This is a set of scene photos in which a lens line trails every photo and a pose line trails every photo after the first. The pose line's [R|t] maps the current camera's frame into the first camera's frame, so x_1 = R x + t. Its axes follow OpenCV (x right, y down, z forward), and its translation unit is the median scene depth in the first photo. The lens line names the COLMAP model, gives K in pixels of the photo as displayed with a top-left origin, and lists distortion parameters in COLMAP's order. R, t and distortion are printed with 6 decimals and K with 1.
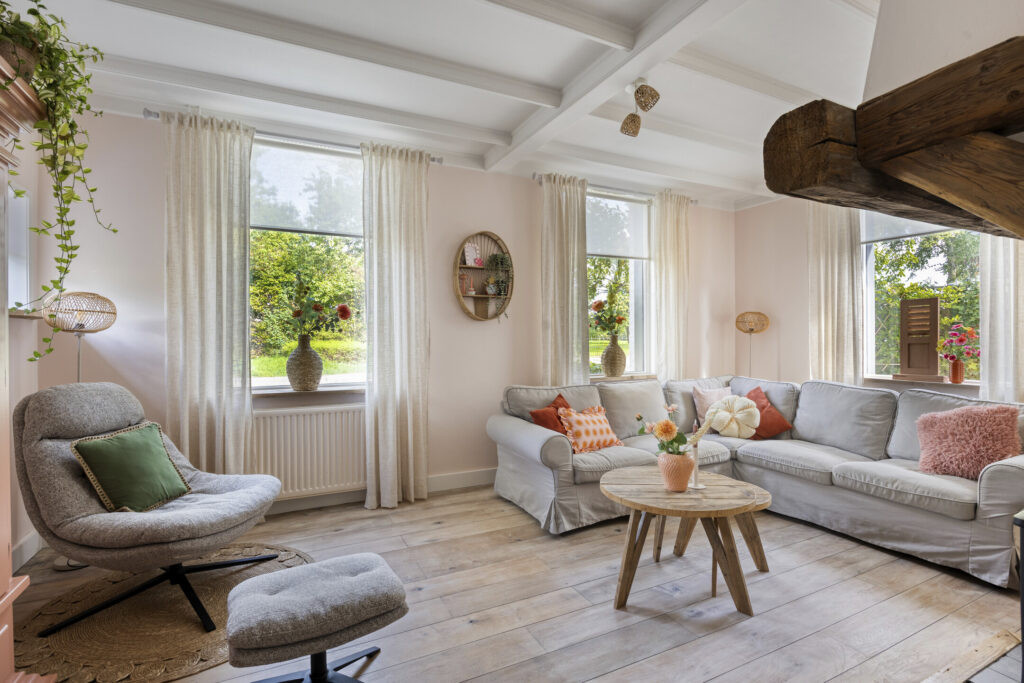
lens RADIAL K [[467.2, 0, 507.7], [0, 467.2, 341.9], [0, 0, 1]] dist [-0.013867, 0.000139]
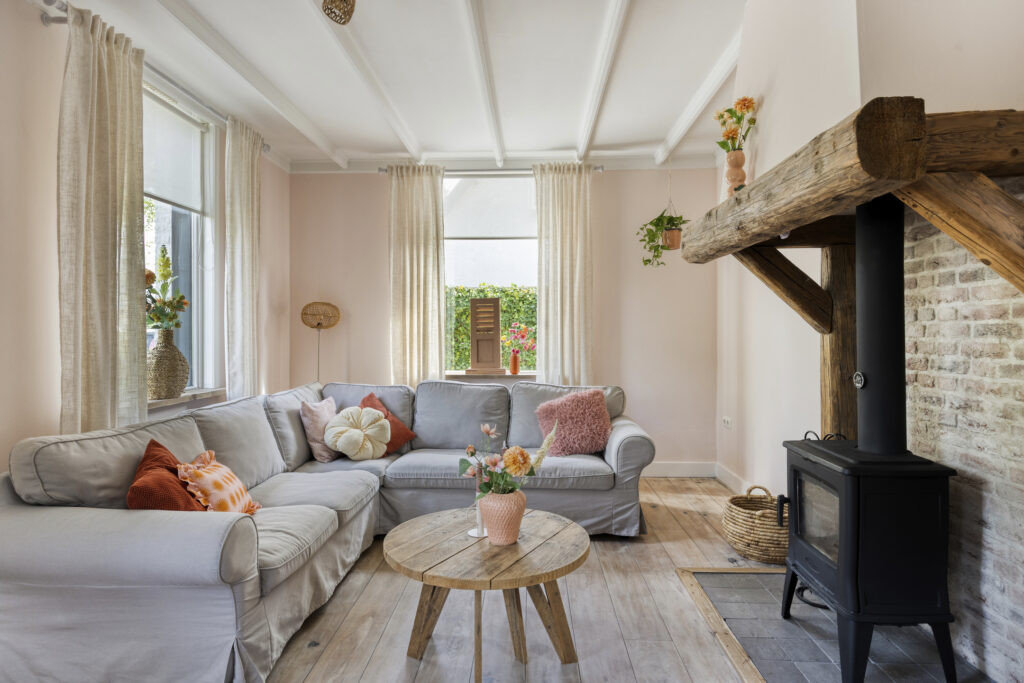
lens RADIAL K [[559.0, 0, 508.0], [0, 559.0, 334.9], [0, 0, 1]] dist [-0.005820, -0.000297]
pose [[0.481858, 0.000589, 0.876249, -0.245625], [0.008109, 0.999954, -0.005131, -0.000059], [-0.876212, 0.009578, 0.481831, 0.353249]]
